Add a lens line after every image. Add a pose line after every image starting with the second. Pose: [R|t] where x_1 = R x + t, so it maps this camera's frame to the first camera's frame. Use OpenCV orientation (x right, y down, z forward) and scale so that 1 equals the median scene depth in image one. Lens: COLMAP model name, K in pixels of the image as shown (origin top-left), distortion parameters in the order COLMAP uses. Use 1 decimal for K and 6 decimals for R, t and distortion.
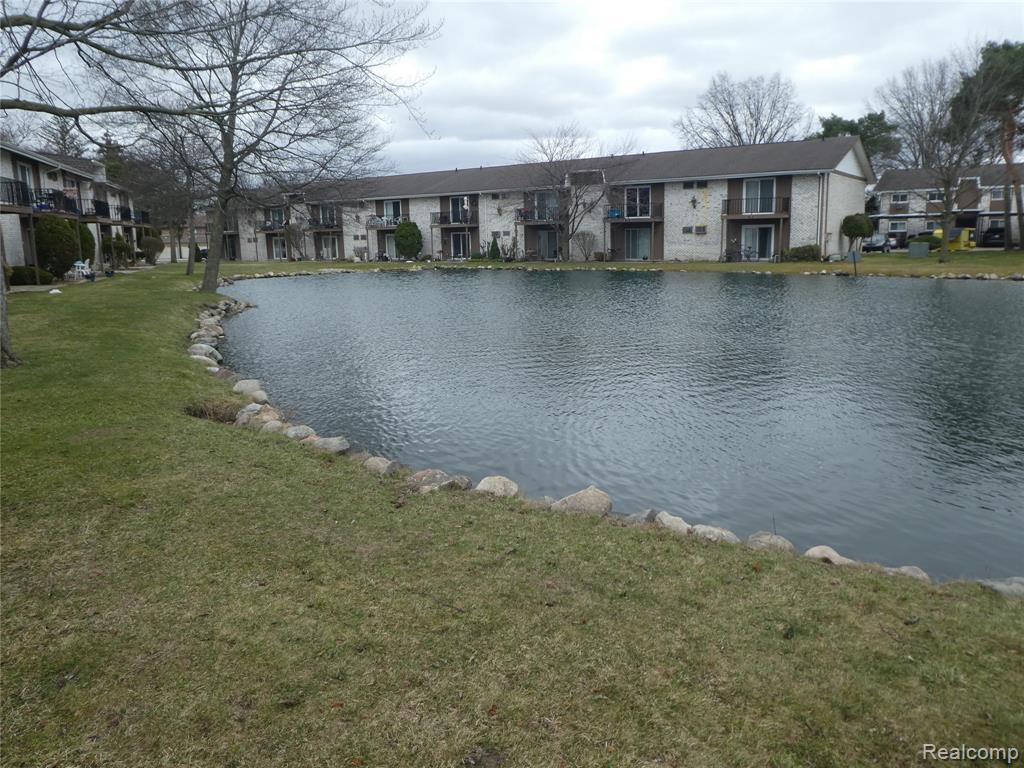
lens RADIAL K [[740.0, 0, 525.0], [0, 740.0, 376.3], [0, 0, 1]] dist [-0.033890, 0.016137]
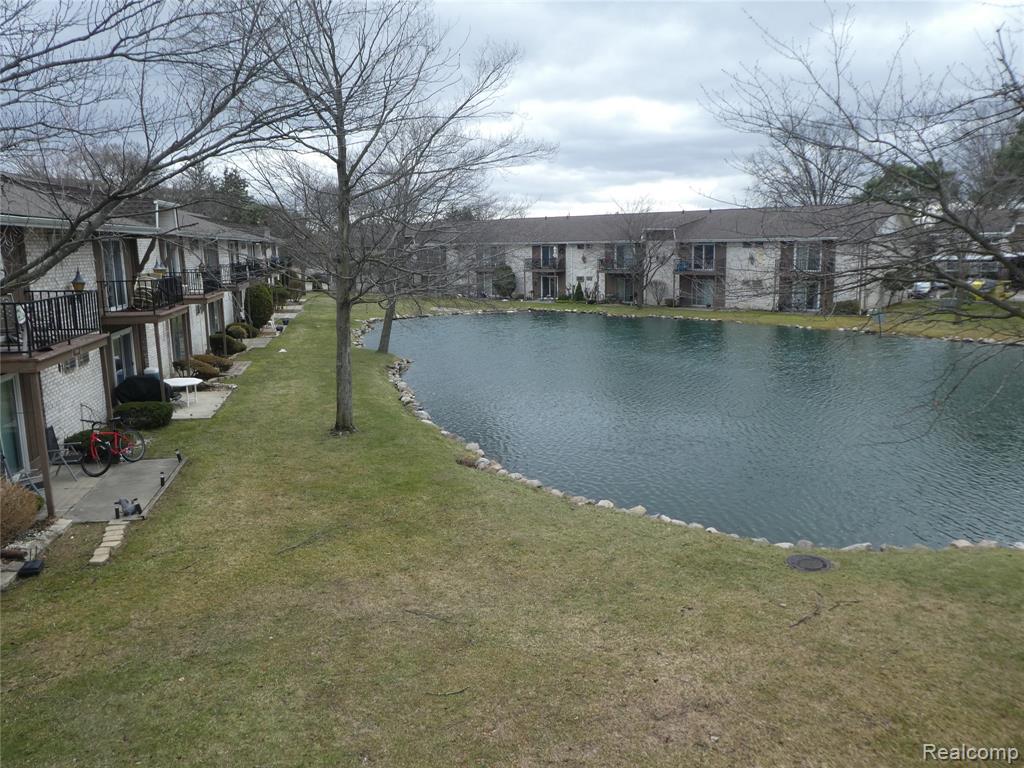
lens RADIAL K [[740.0, 0, 509.0], [0, 740.0, 382.1], [0, 0, 1]] dist [-0.033890, 0.016137]
pose [[0.992513, 0.021329, -0.120266, -0.008293], [-0.021328, 0.999772, 0.001294, -0.033746], [0.120266, 0.001281, 0.992741, -0.199757]]
